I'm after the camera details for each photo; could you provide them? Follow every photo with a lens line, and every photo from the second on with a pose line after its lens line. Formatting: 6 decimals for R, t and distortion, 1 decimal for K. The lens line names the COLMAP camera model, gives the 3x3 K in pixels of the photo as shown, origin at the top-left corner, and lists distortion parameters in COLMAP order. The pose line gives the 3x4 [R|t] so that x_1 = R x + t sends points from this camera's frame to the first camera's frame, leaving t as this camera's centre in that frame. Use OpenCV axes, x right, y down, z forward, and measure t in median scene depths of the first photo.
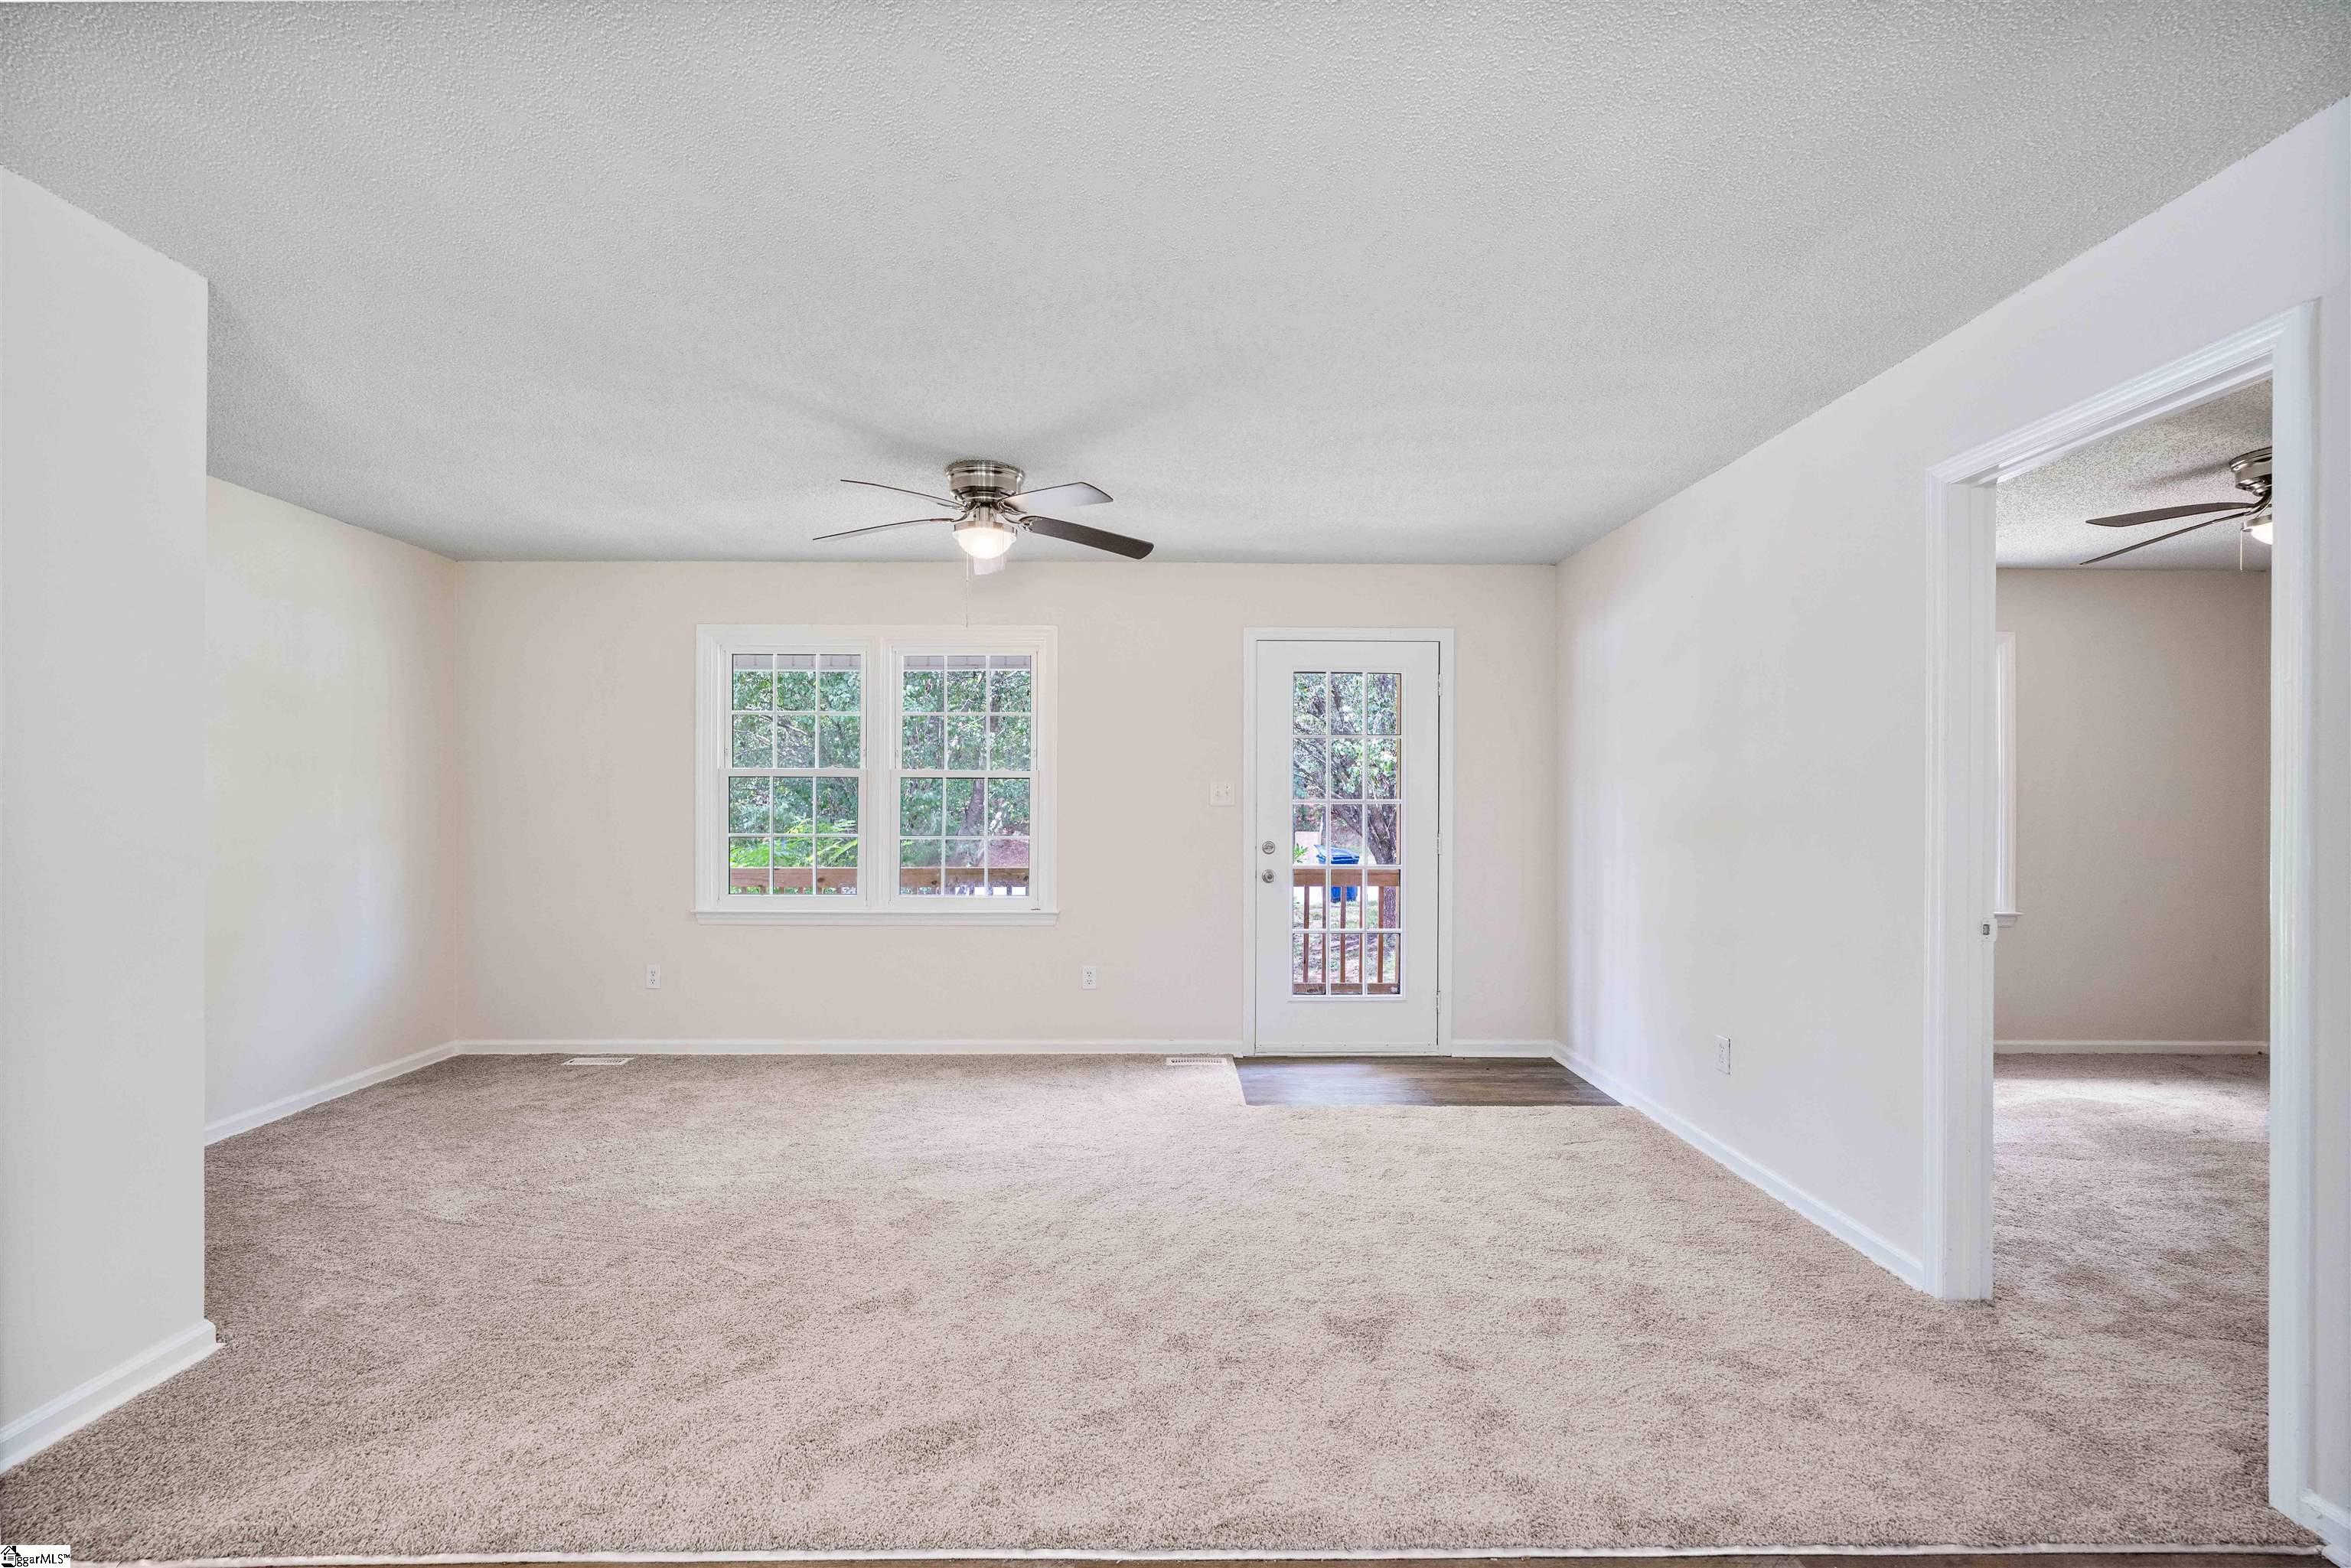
lens RADIAL K [[1074.1, 0, 1168.9], [0, 1074.1, 798.9], [0, 0, 1]] dist [-0.007572, 0.005833]
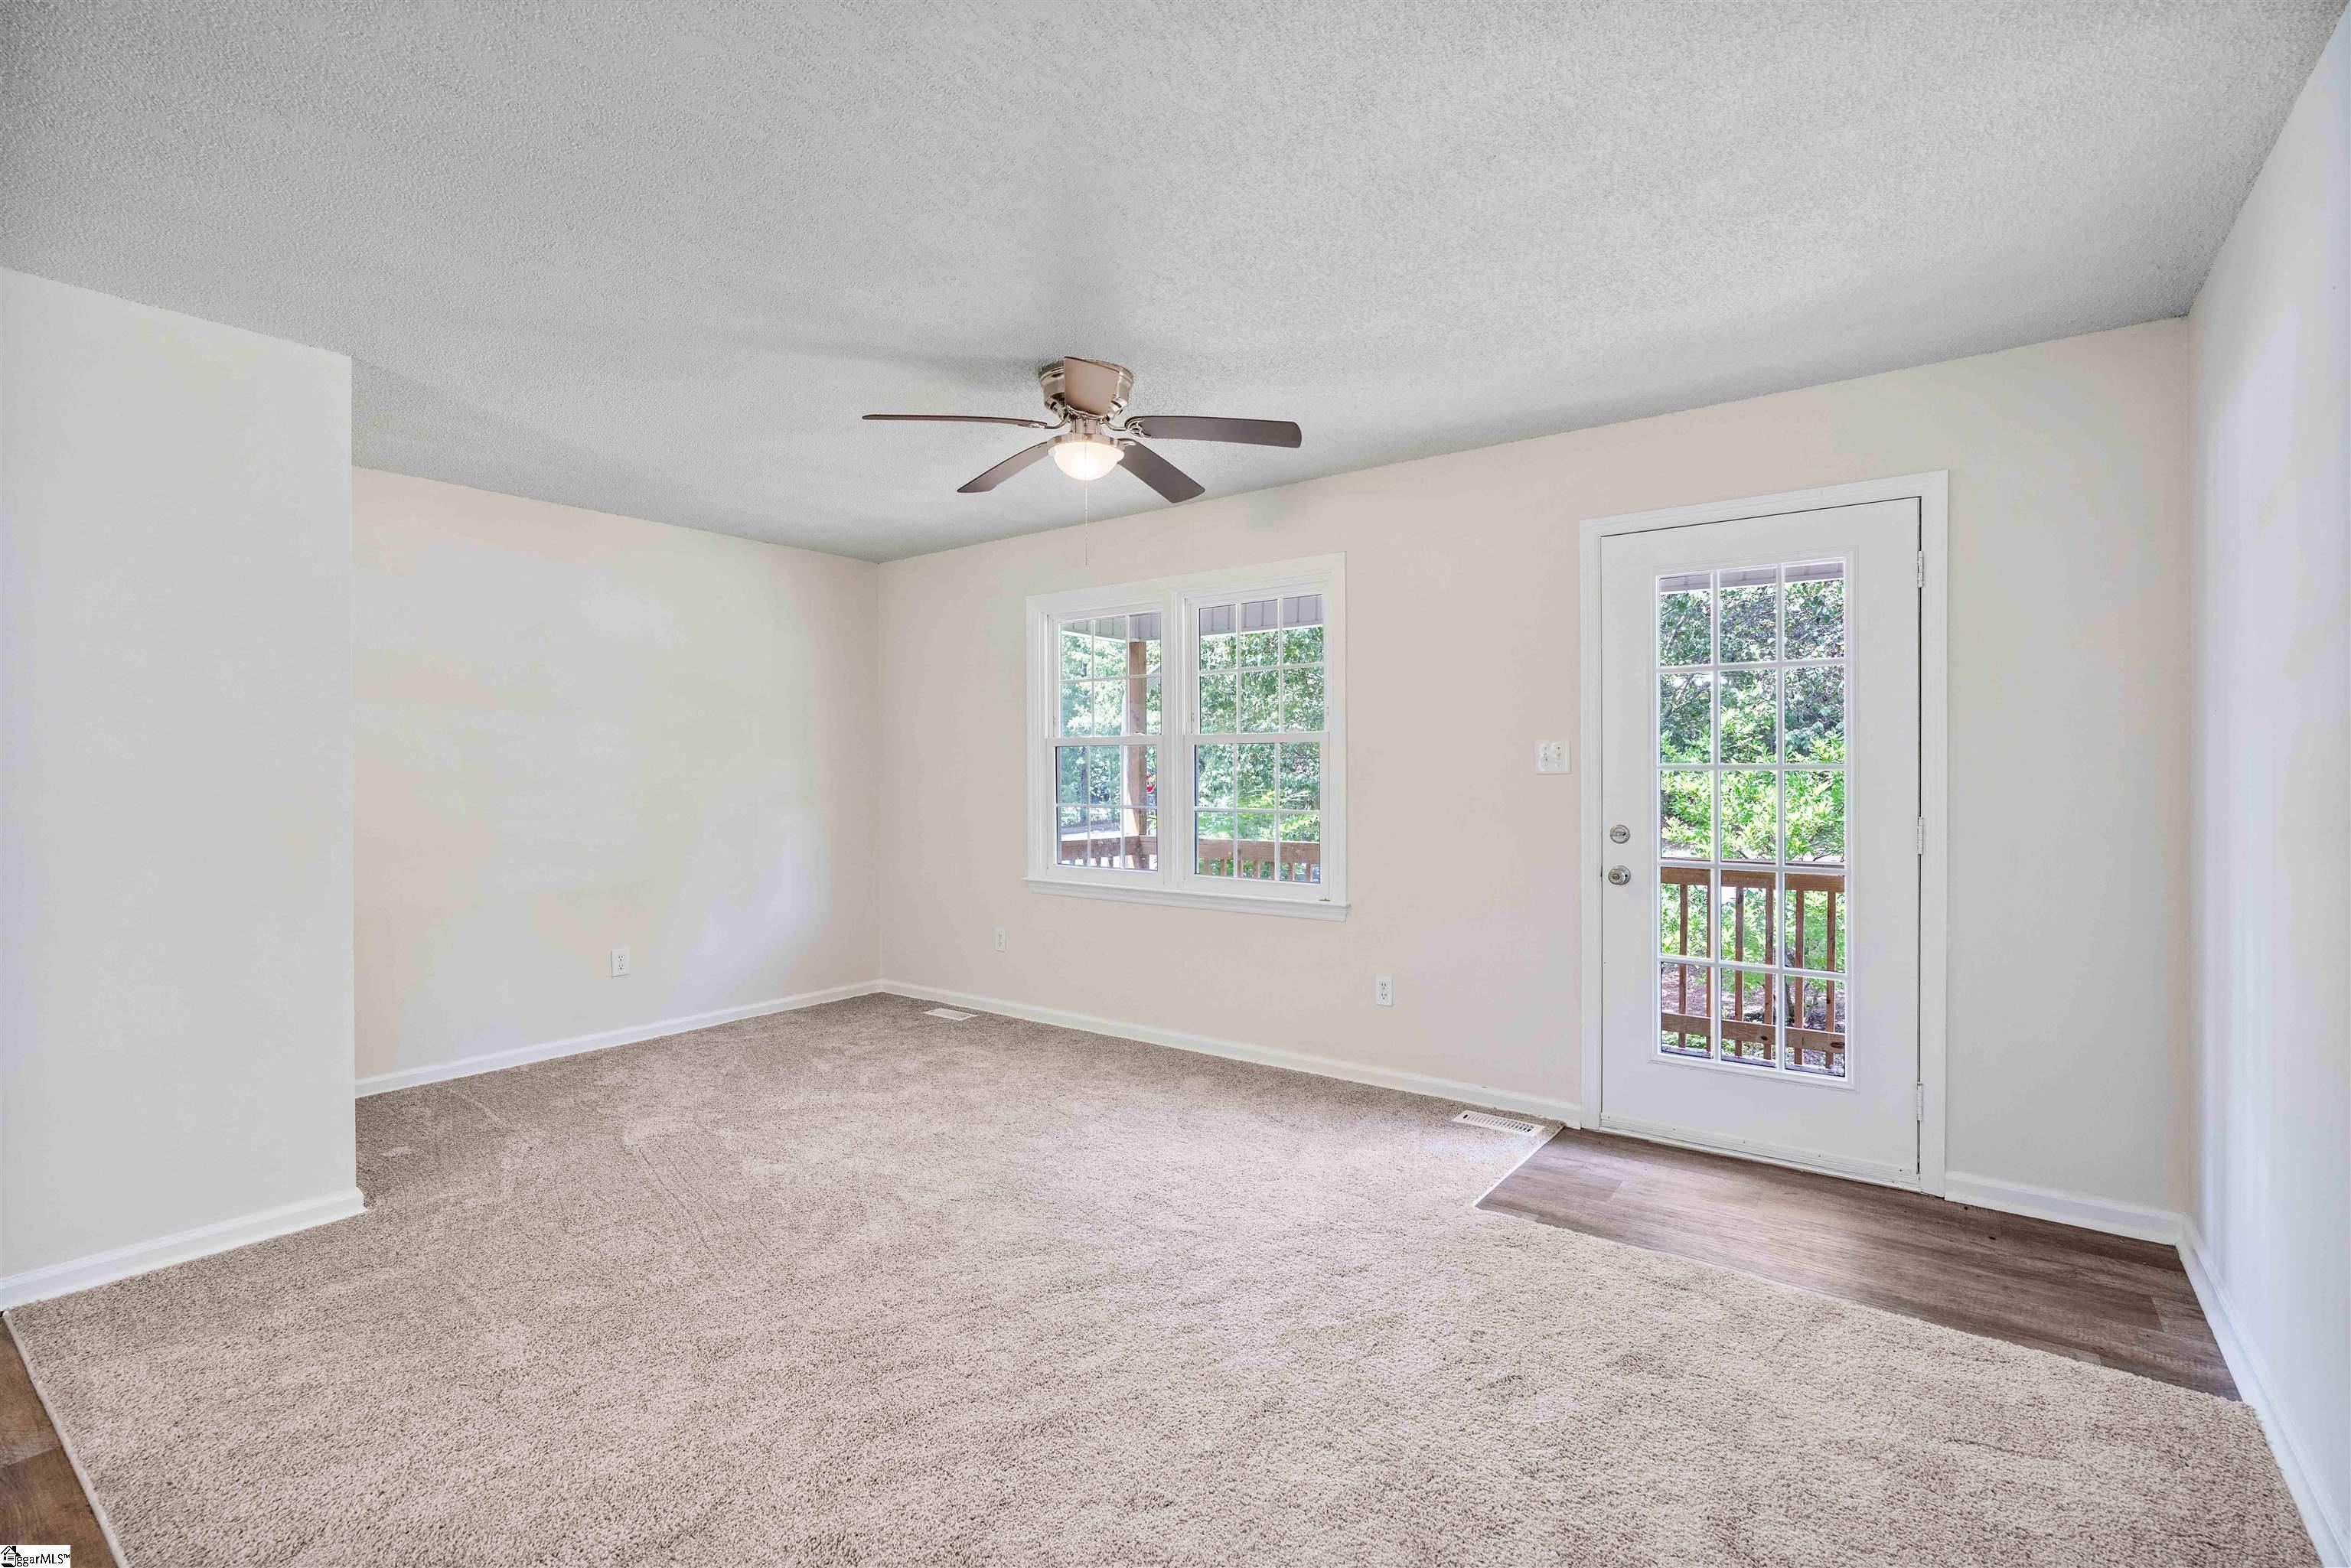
lens RADIAL K [[1074.1, 0, 1171.3], [0, 1074.1, 769.8], [0, 0, 1]] dist [-0.007572, 0.005833]
pose [[0.789648, -0.006393, -0.613527, 0.361102], [0.007784, 0.999970, -0.000403, 0.002980], [0.613510, -0.004458, 0.789674, 0.347163]]
